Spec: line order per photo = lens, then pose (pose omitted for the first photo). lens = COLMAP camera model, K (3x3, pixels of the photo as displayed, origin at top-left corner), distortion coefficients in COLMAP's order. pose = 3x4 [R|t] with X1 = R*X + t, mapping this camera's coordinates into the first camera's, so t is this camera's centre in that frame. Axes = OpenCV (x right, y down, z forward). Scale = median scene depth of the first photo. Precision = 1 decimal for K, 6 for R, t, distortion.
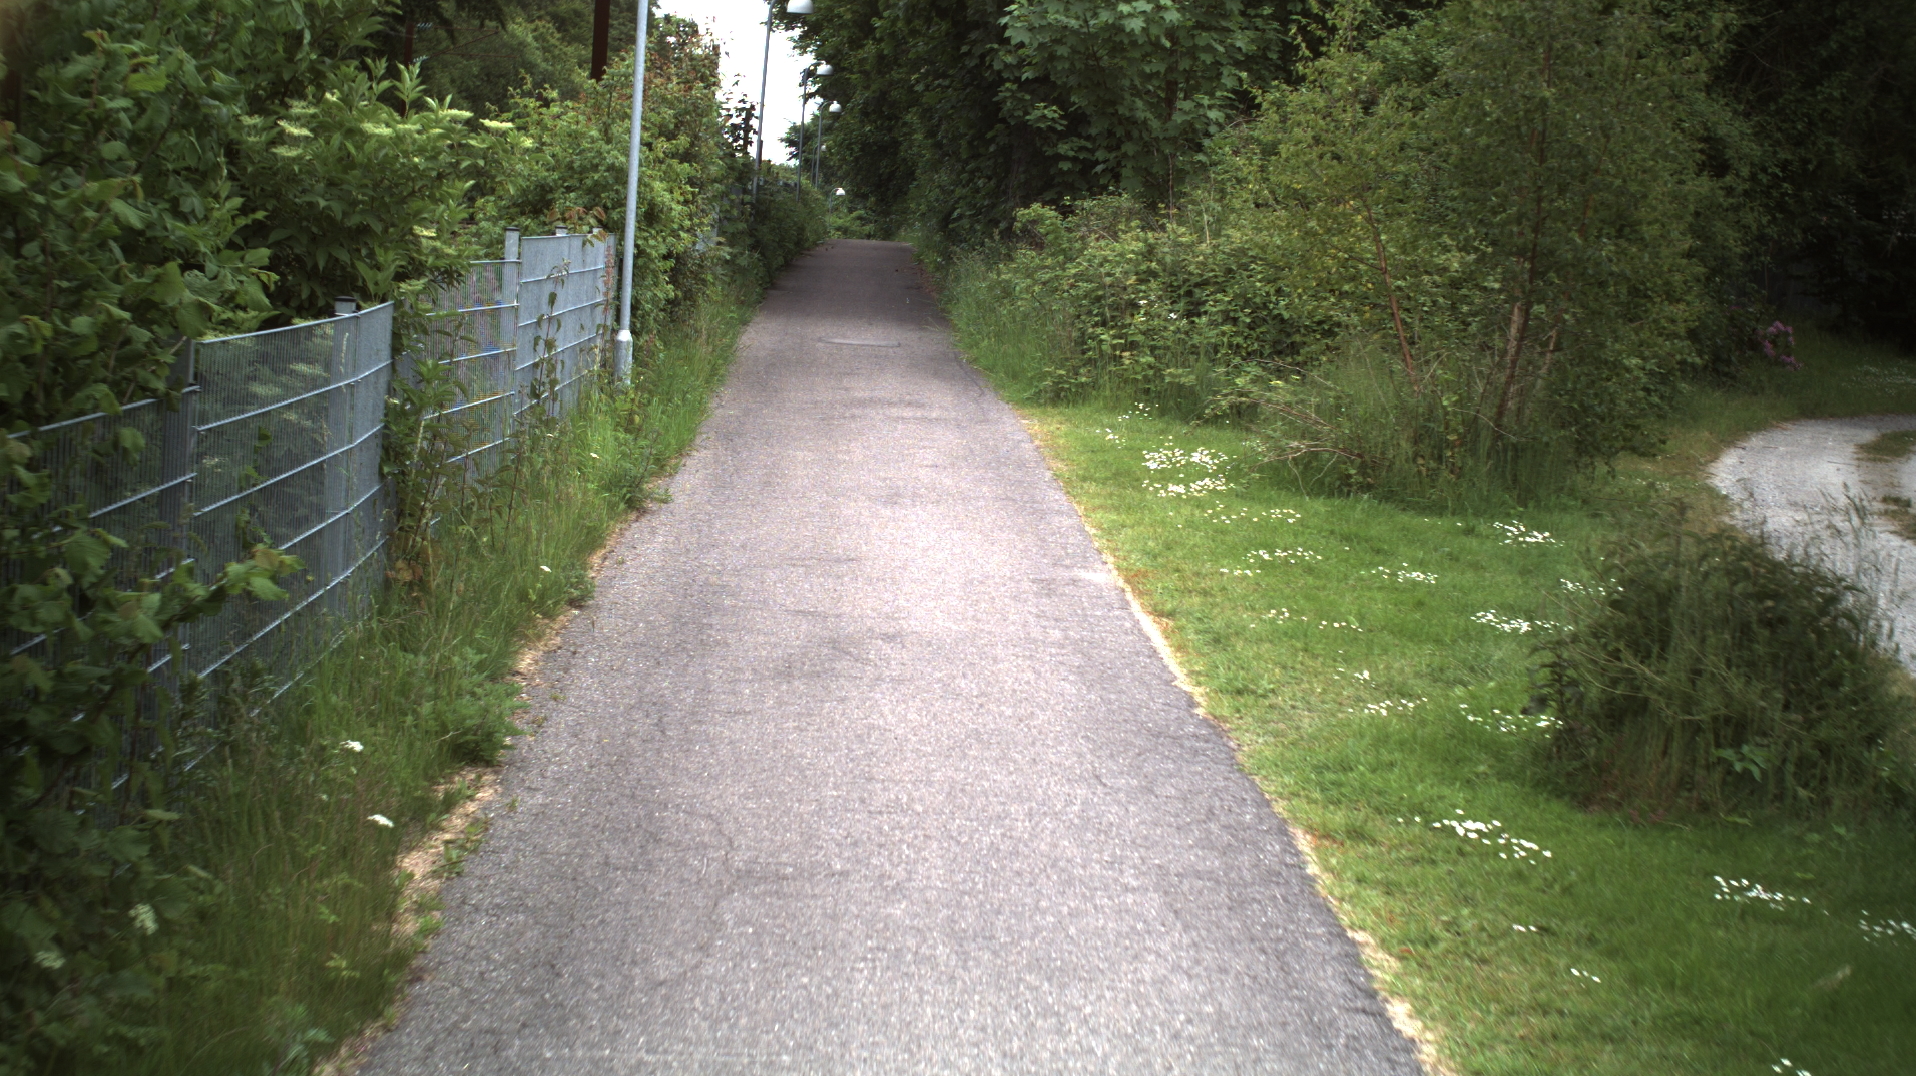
lens RADIAL K [[3188.4, 0, 959.3], [0, 3188.4, 556.1], [0, 0, 1]] dist [-0.233126, 0.000000]
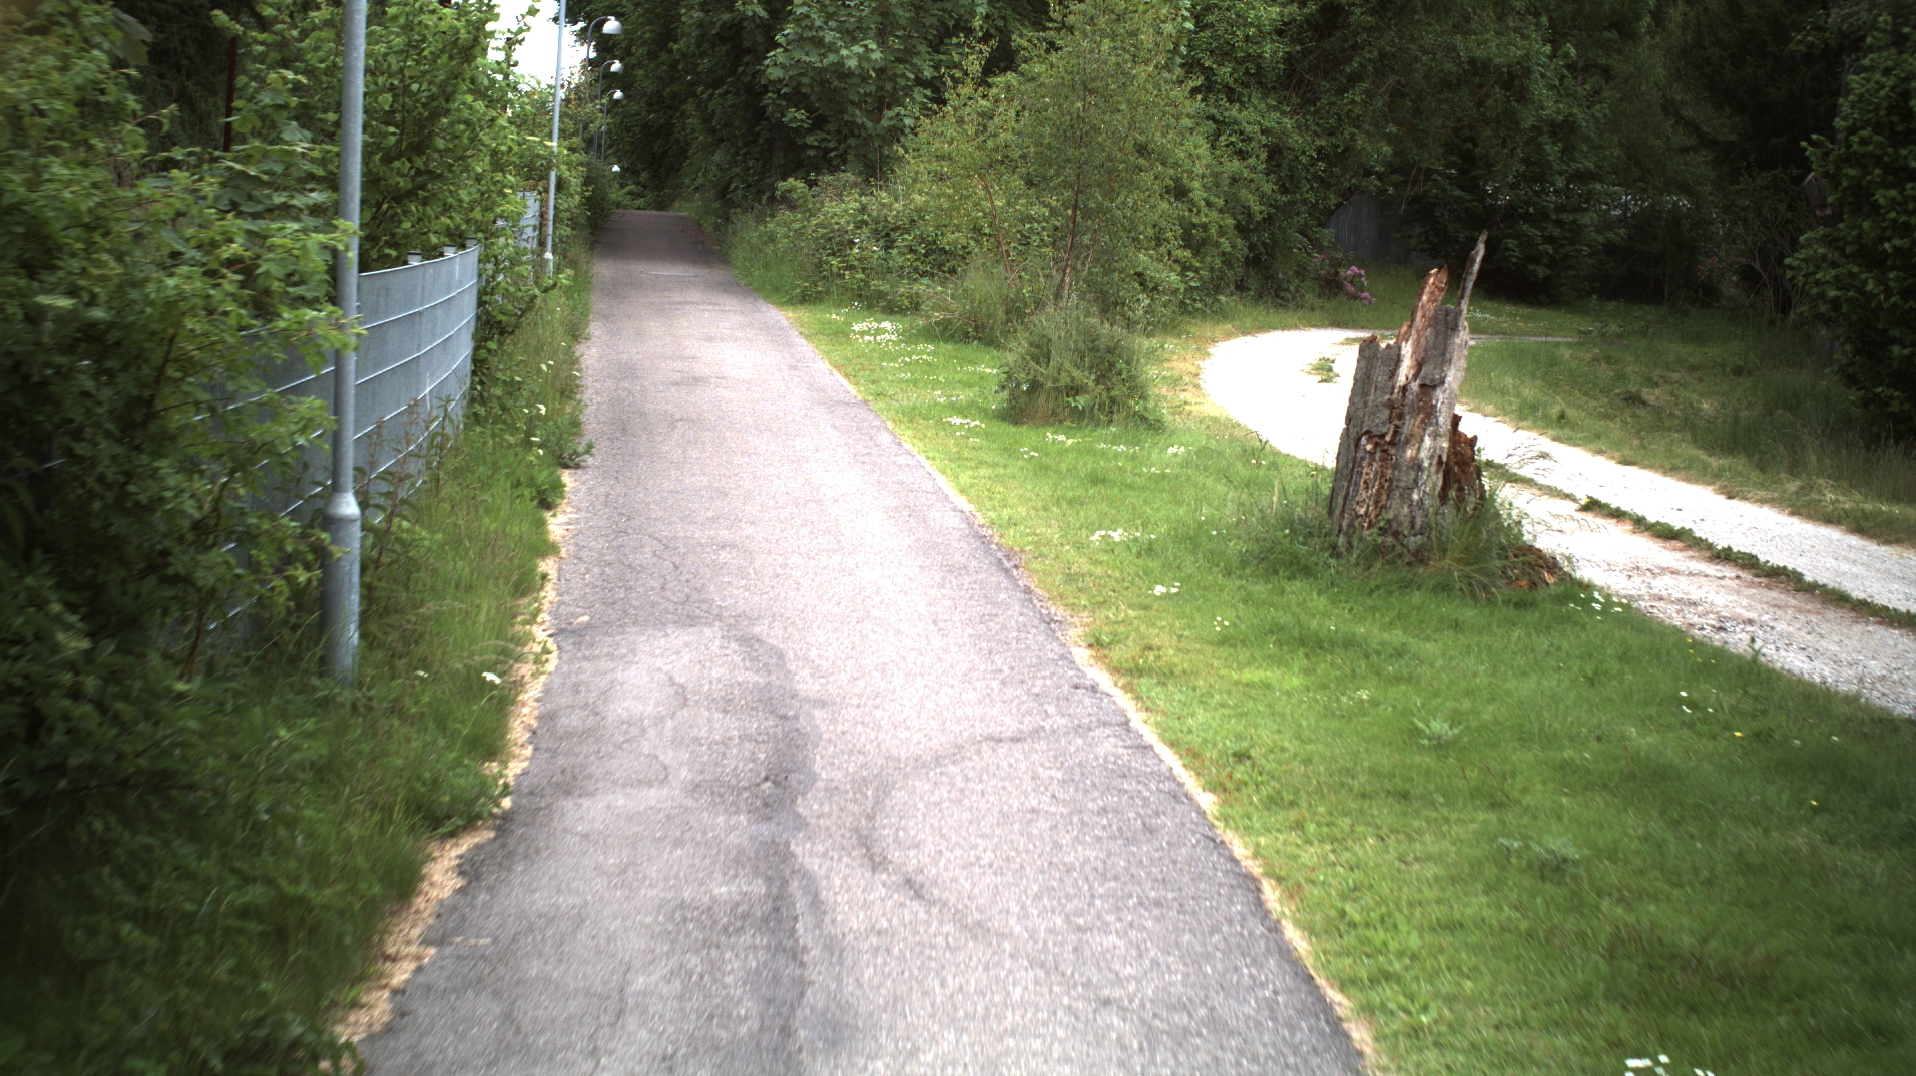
lens RADIAL K [[3188.4, 0, 952.1], [0, 3188.4, 542.7], [0, 0, 1]] dist [-0.233126, 0.000000]
pose [[0.997357, -0.005675, 0.072440, -0.011076], [0.005434, 0.999979, 0.003517, 0.066286], [-0.072459, -0.003114, 0.997367, -0.590913]]
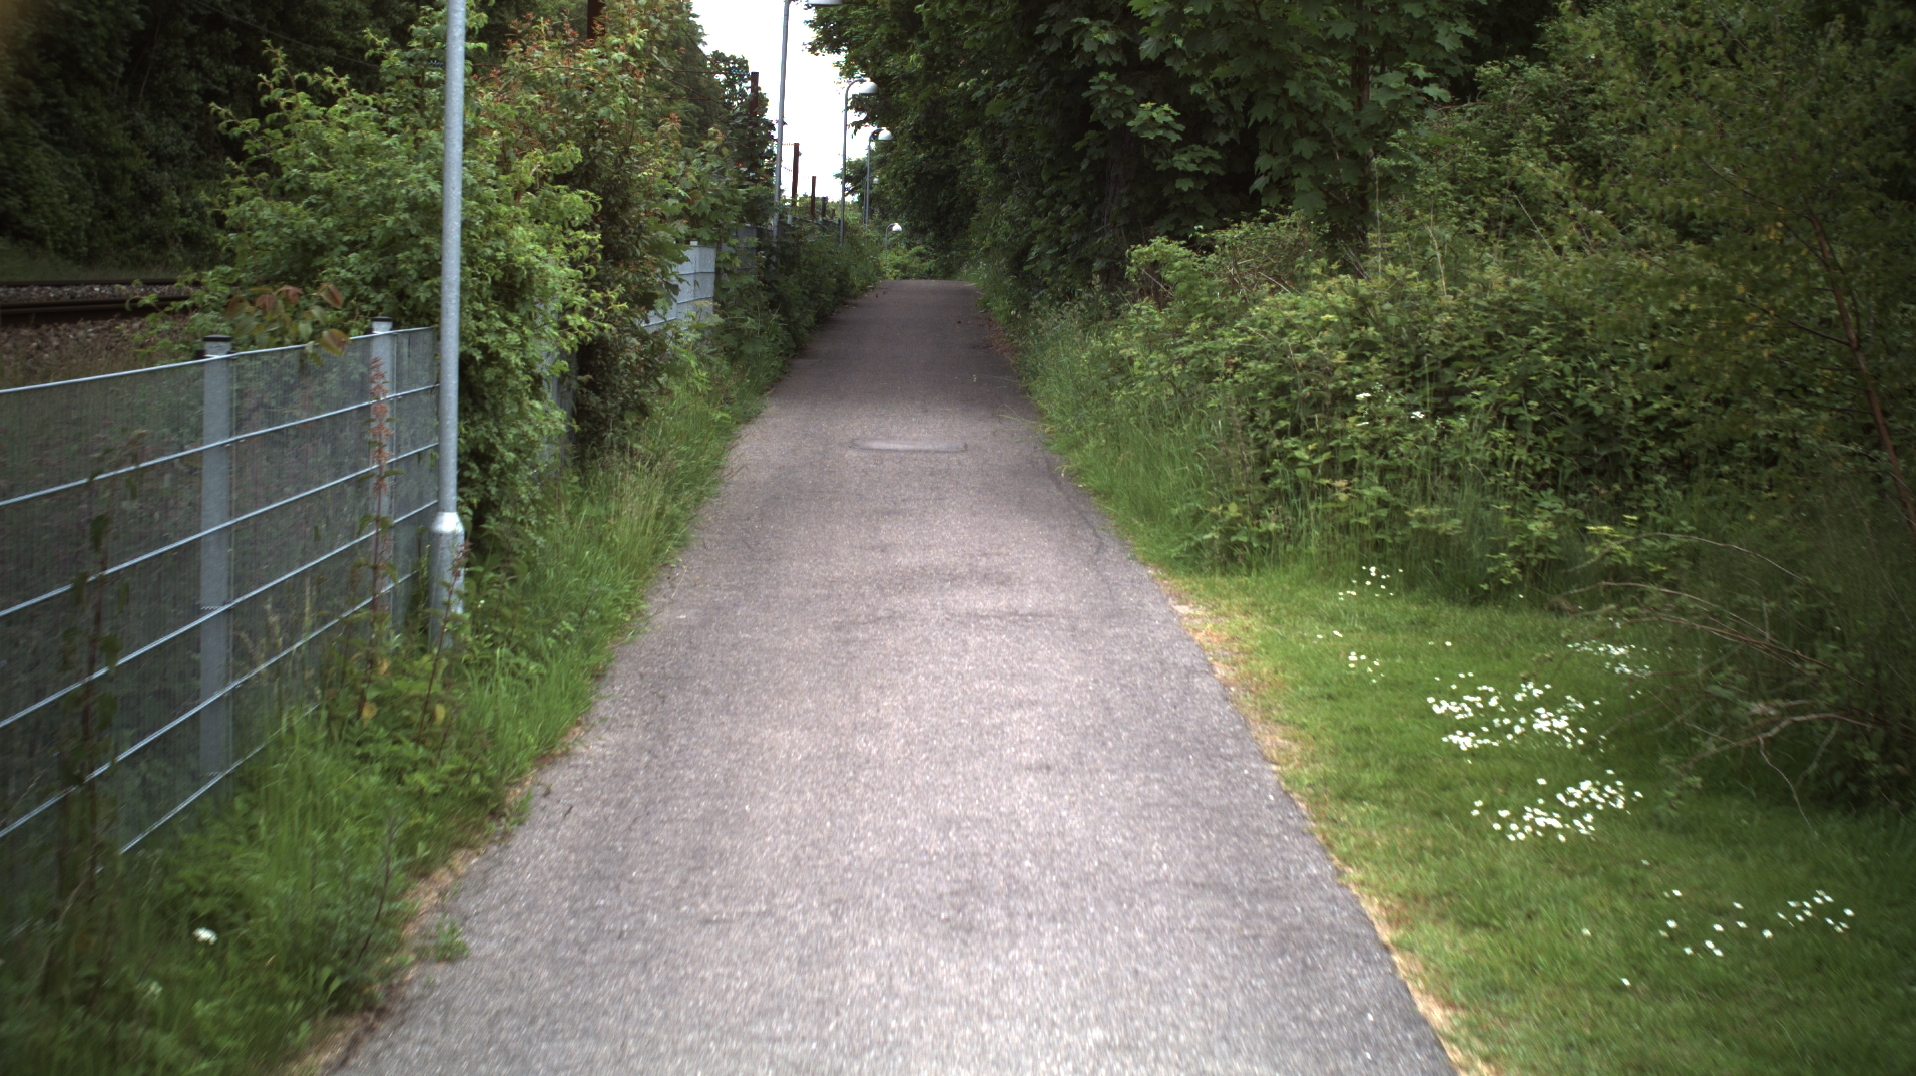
lens RADIAL K [[3188.4, 0, 959.8], [0, 3188.4, 552.0], [0, 0, 1]] dist [-0.233126, 0.000000]
pose [[0.999142, -0.034778, -0.022496, -0.006893], [0.034523, 0.999337, -0.011602, -0.045705], [0.022885, 0.010815, 0.999680, 0.391988]]
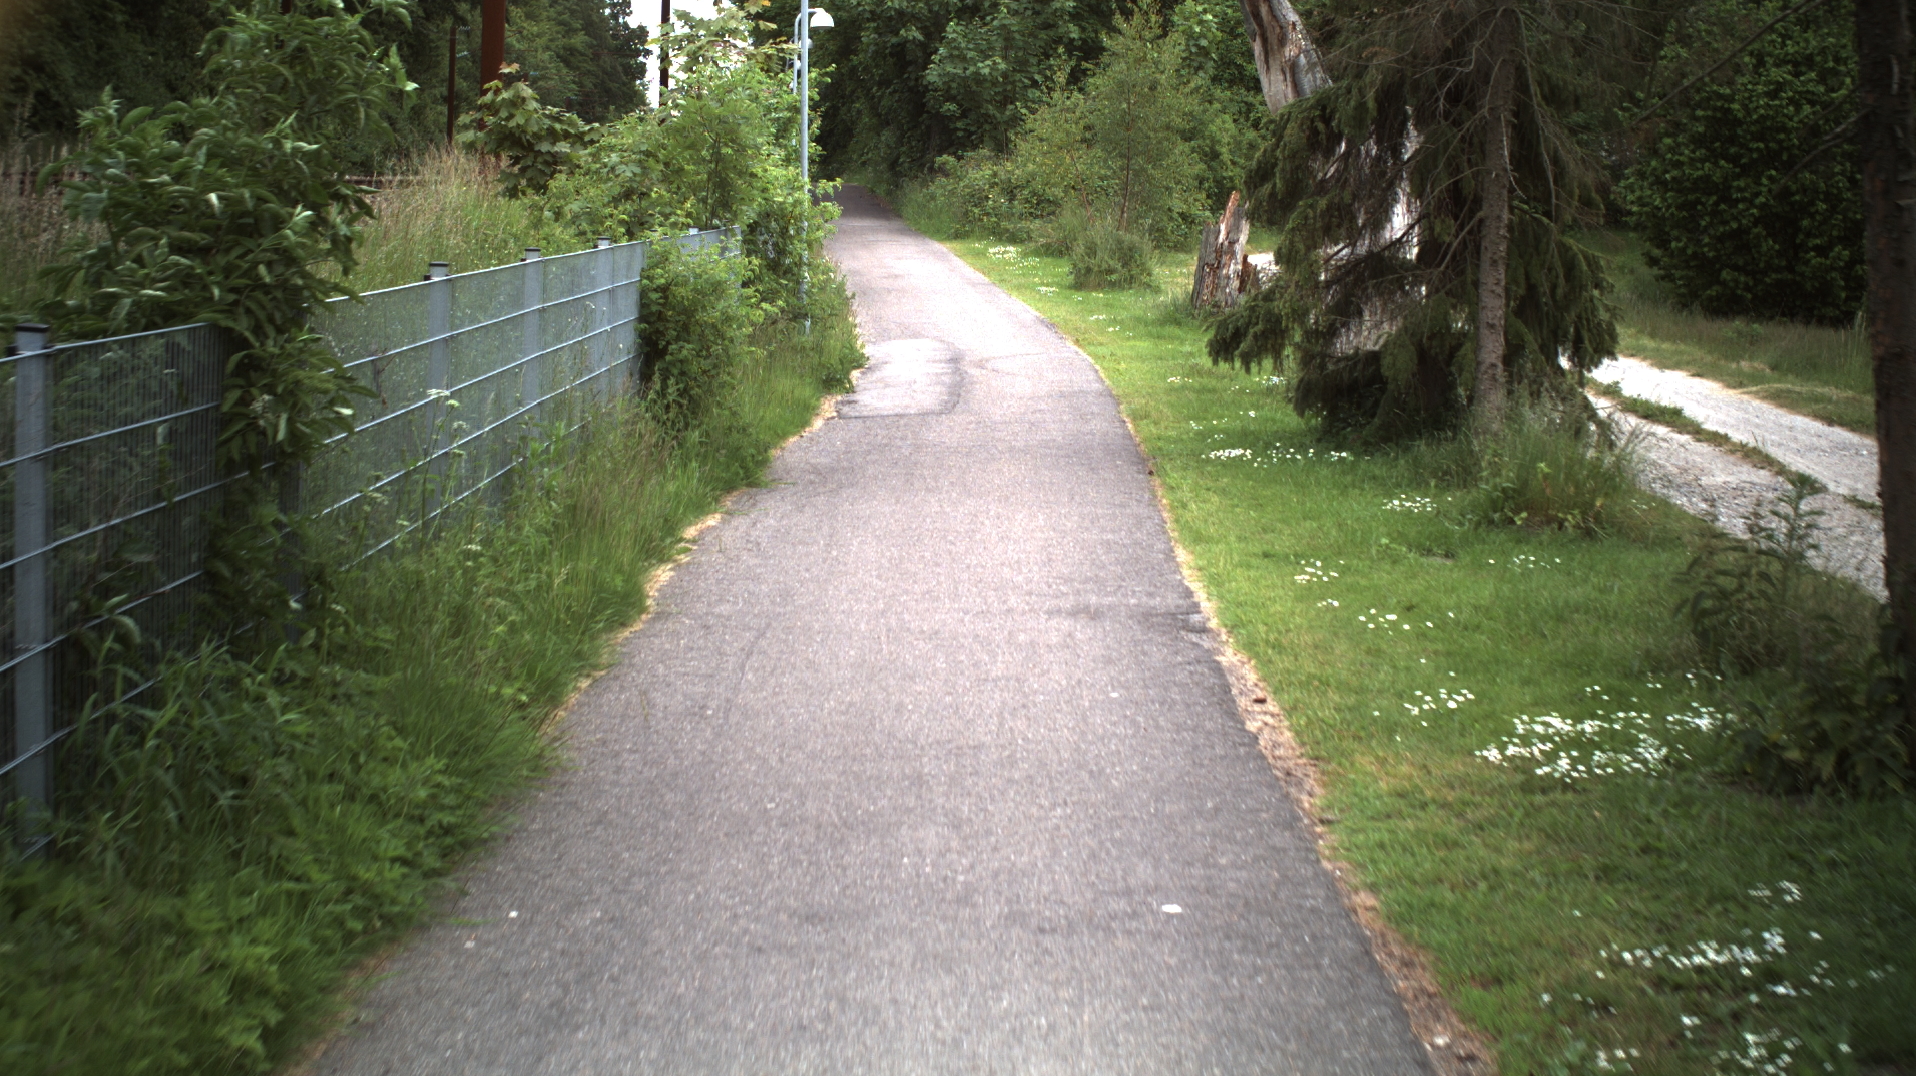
lens RADIAL K [[3188.4, 0, 972.7], [0, 3188.4, 539.6], [0, 0, 1]] dist [-0.233126, 0.000000]
pose [[0.998958, -0.035485, 0.028688, -0.033305], [0.035146, 0.999307, 0.012227, 0.147835], [-0.029102, -0.011206, 0.999514, -1.377348]]
